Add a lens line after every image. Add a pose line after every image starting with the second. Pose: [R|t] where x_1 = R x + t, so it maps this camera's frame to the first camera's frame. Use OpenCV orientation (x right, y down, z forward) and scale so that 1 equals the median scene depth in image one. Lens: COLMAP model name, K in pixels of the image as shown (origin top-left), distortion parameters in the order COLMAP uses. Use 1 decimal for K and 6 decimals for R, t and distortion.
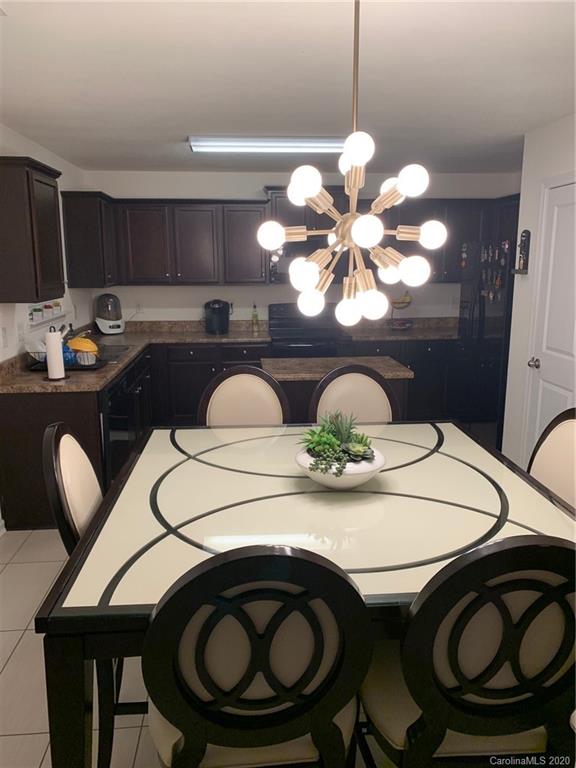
lens RADIAL K [[587.6, 0, 288.0], [0, 587.6, 384.0], [0, 0, 1]] dist [-0.090500, -0.001823]
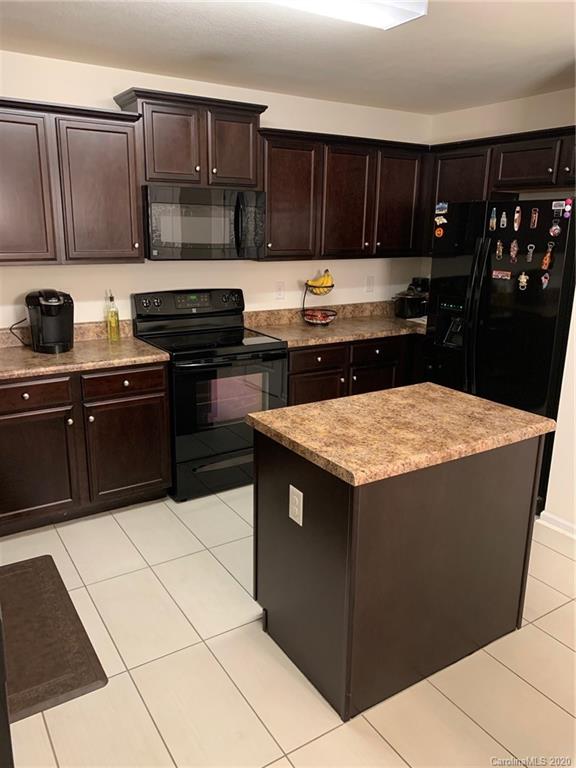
lens RADIAL K [[587.6, 0, 288.0], [0, 587.6, 384.0], [0, 0, 1]] dist [-0.090500, -0.001823]
pose [[0.872251, -0.101358, 0.478440, -0.197757], [0.076021, 0.994497, 0.072089, -0.078378], [-0.483113, -0.026508, 0.875156, 0.414629]]
